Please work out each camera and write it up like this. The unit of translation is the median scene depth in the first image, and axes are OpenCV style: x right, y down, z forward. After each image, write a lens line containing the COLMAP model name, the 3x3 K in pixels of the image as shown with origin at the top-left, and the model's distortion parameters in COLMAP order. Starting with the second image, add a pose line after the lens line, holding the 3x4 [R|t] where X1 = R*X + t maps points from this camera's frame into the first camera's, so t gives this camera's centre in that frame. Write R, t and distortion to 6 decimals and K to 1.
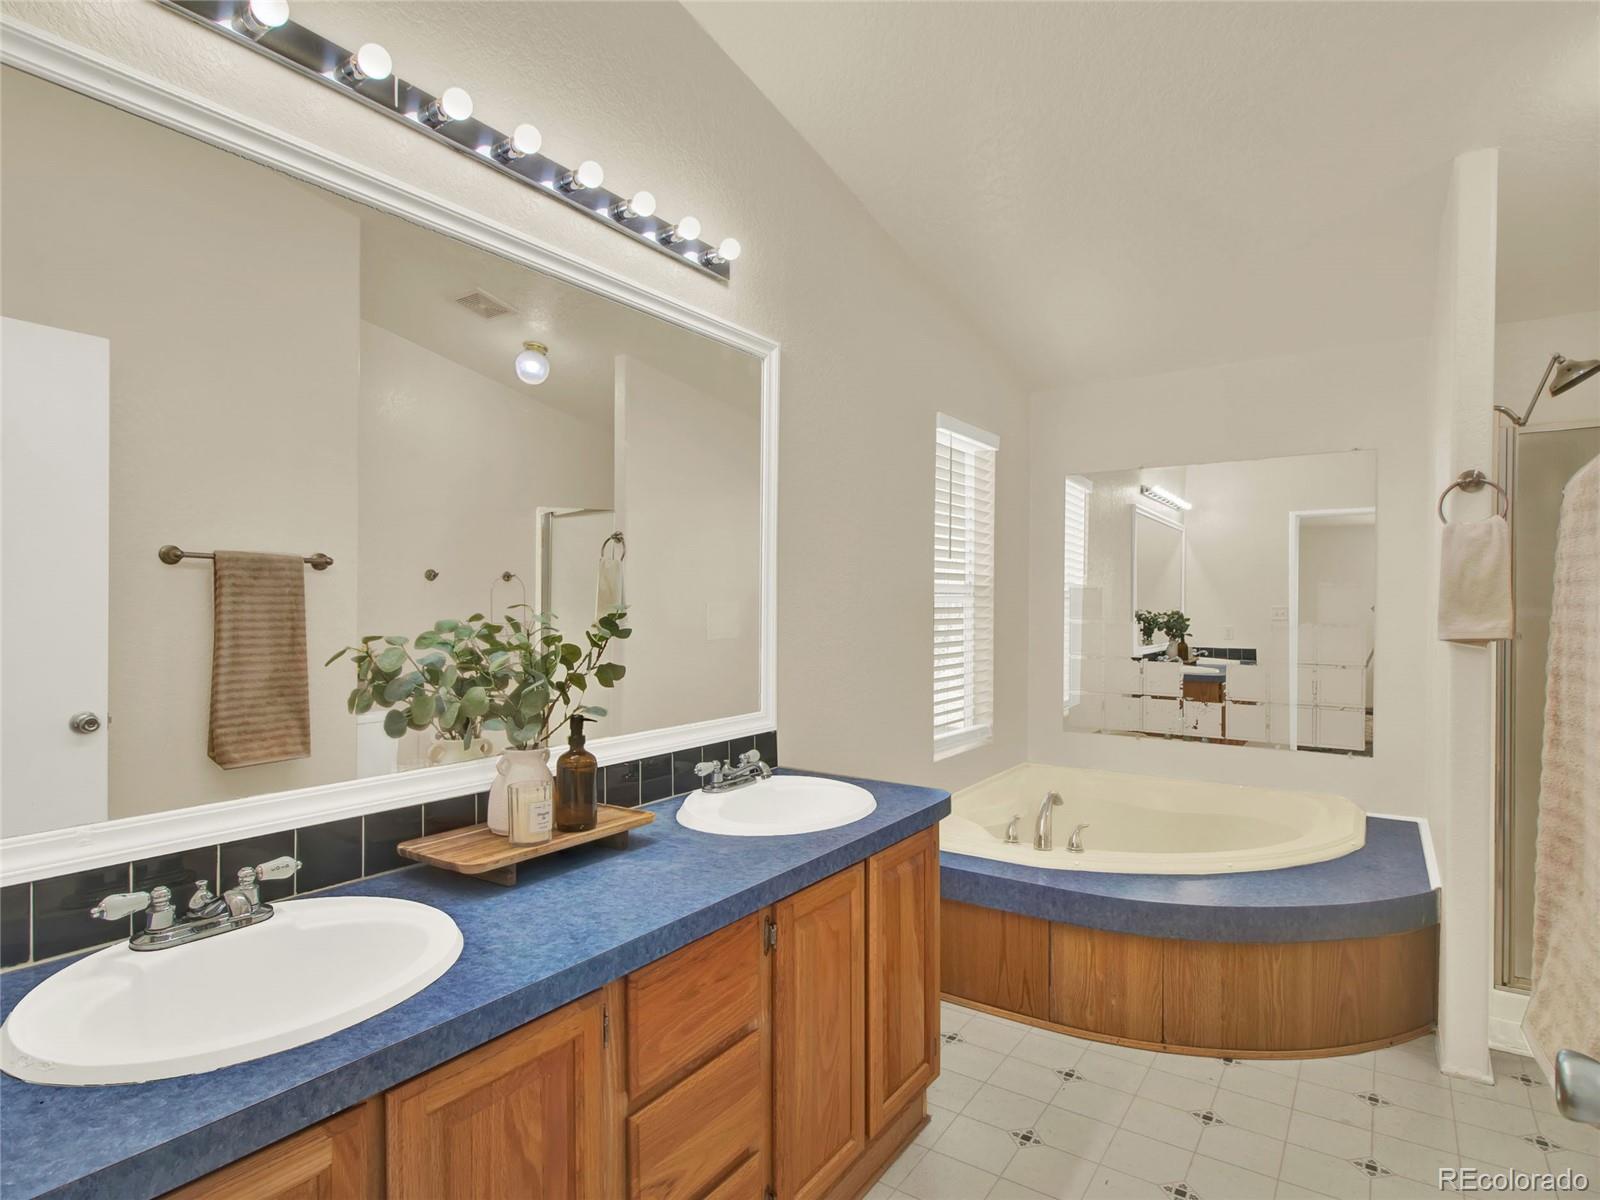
lens RADIAL K [[844.3, 0, 798.5], [0, 844.3, 603.1], [0, 0, 1]] dist [-0.001114, 0.000381]
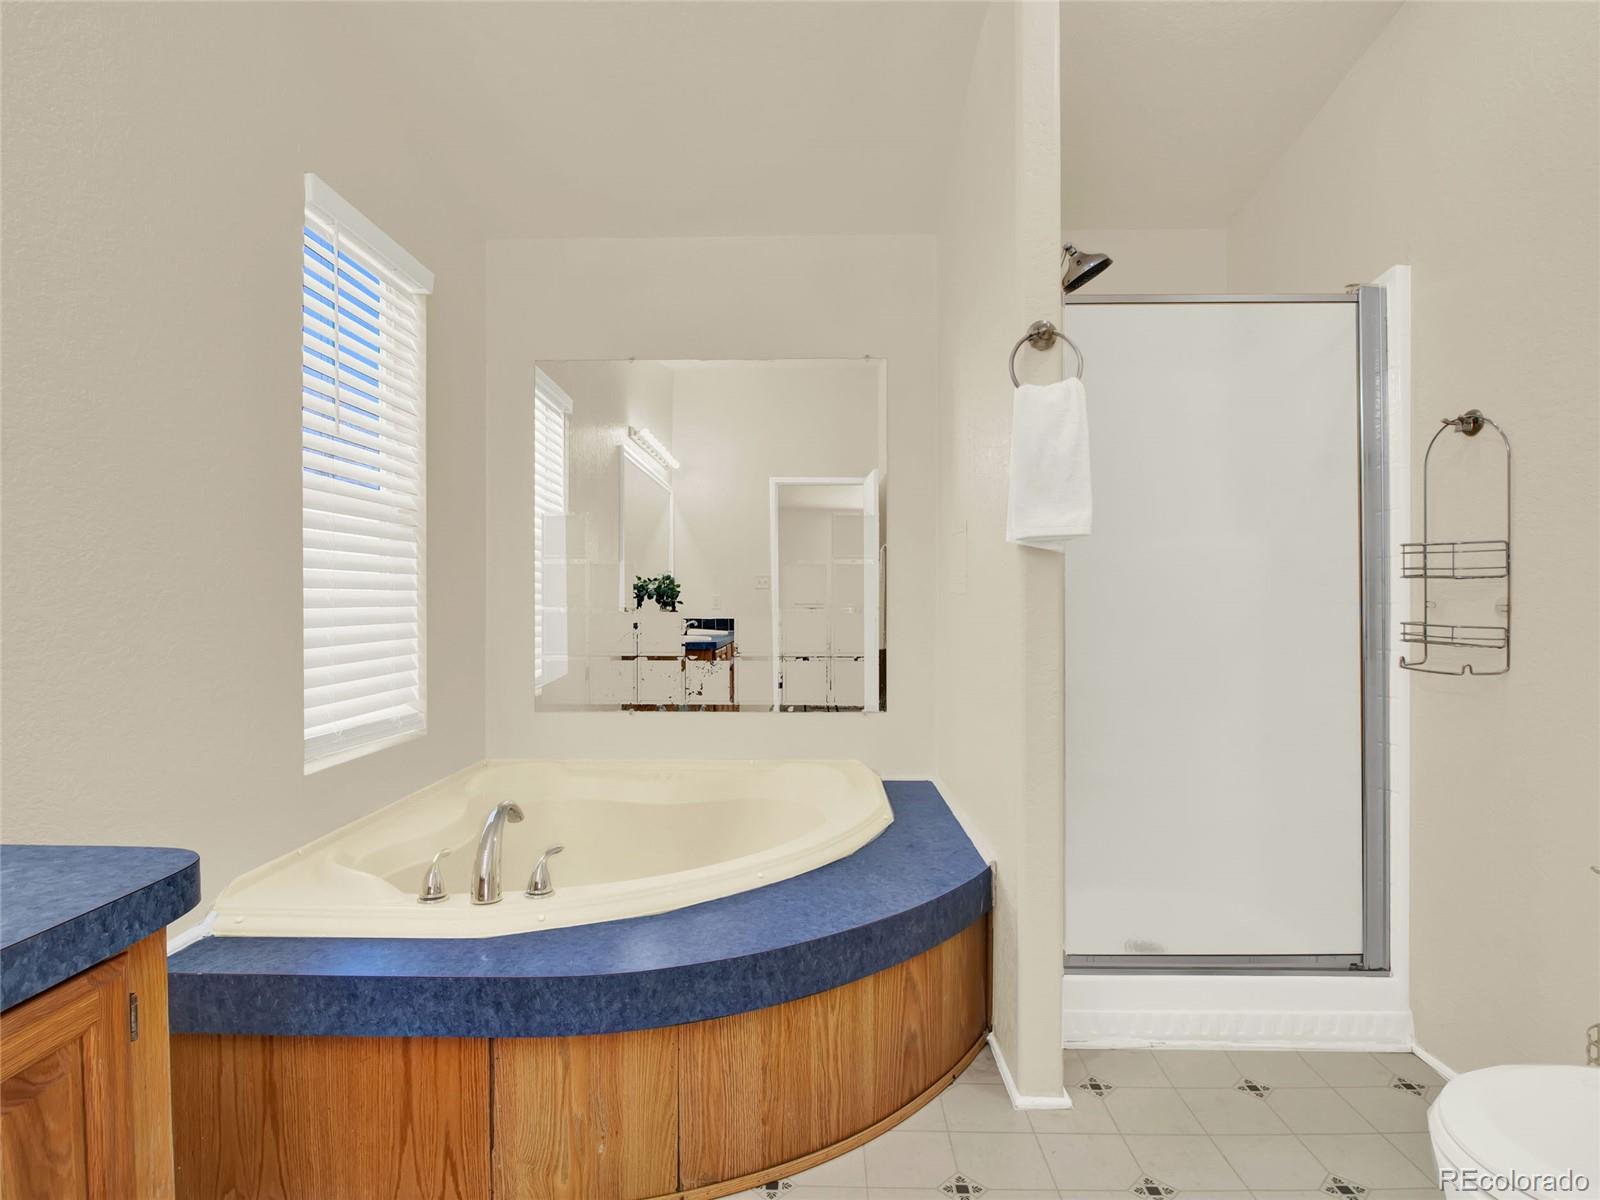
lens RADIAL K [[853.3, 0, 791.0], [0, 853.3, 604.3], [0, 0, 1]] dist [0.009931, -0.020395]
pose [[0.838350, -0.007056, 0.545087, 0.151877], [0.004211, 0.999970, 0.006467, 0.083634], [-0.545116, -0.003126, 0.838355, 0.402159]]
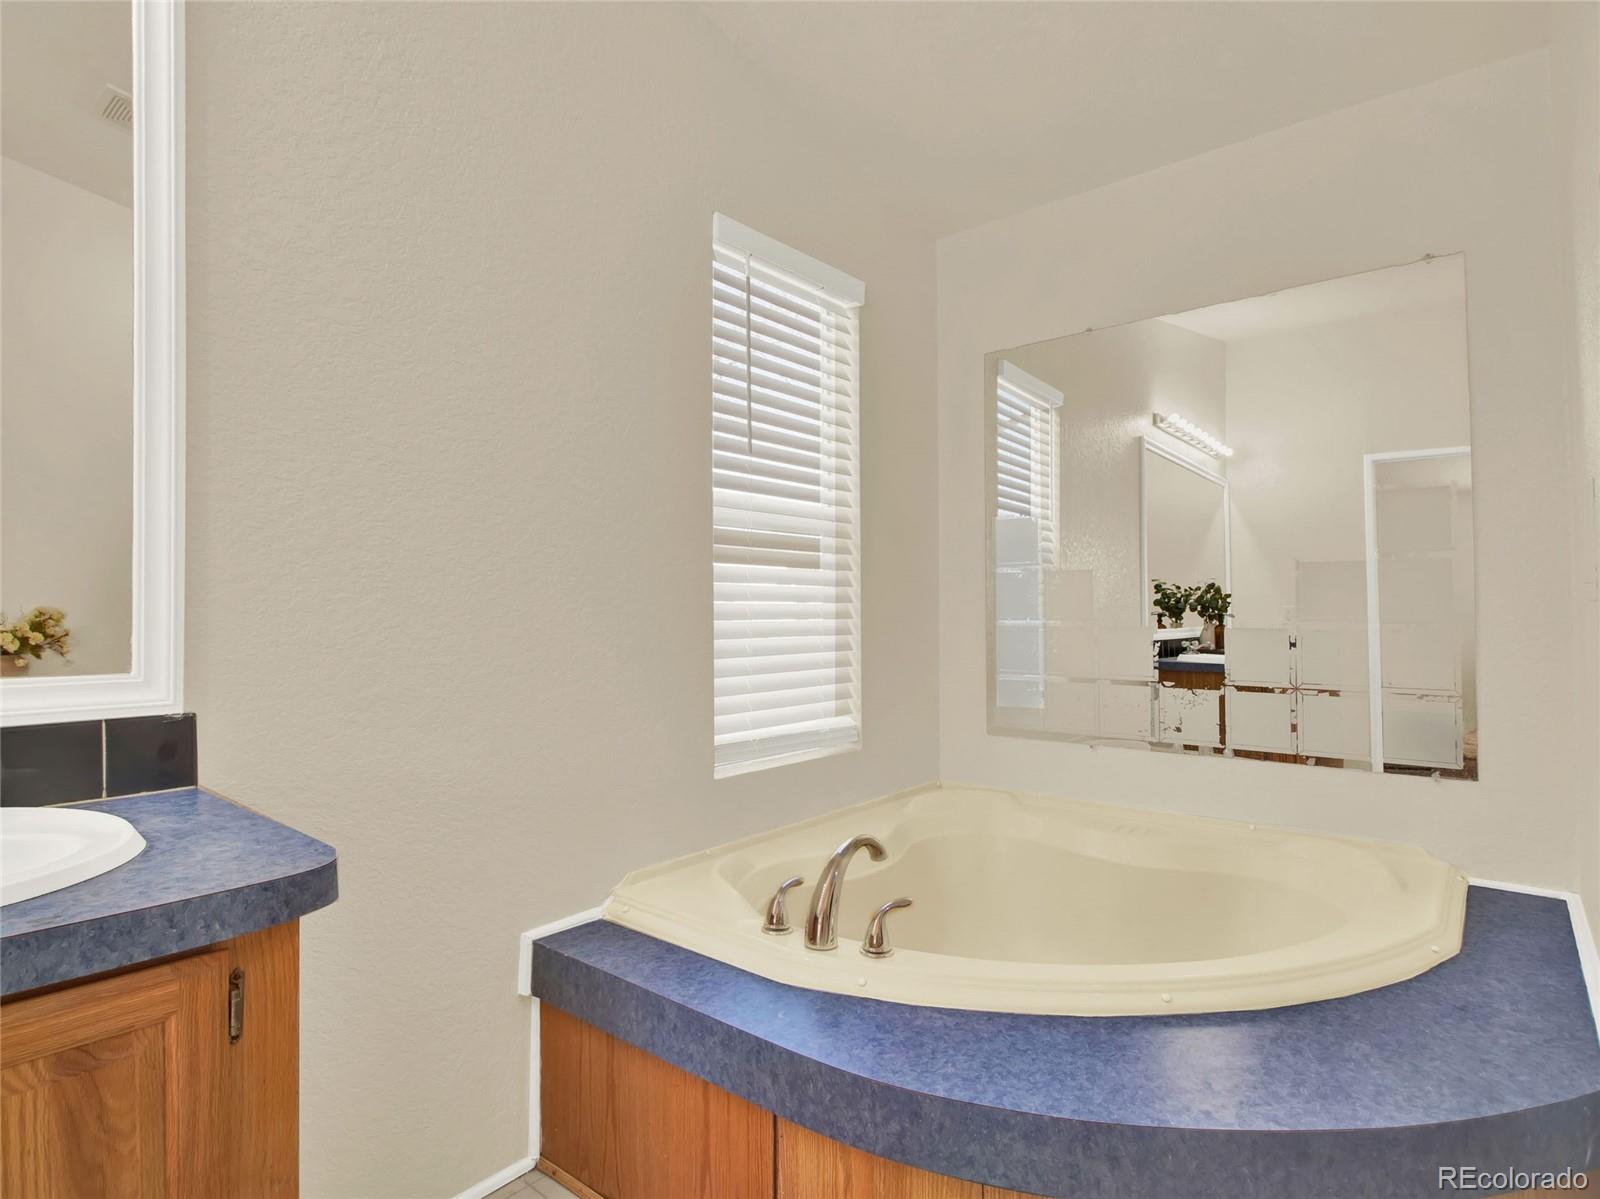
lens RADIAL K [[852.6, 0, 783.3], [0, 852.6, 596.4], [0, 0, 1]] dist [-0.002070, -0.014144]
pose [[0.994951, -0.008130, -0.100036, 0.342109], [0.005989, 0.999747, -0.021680, 0.085548], [0.100187, 0.020972, 0.994748, 0.483013]]
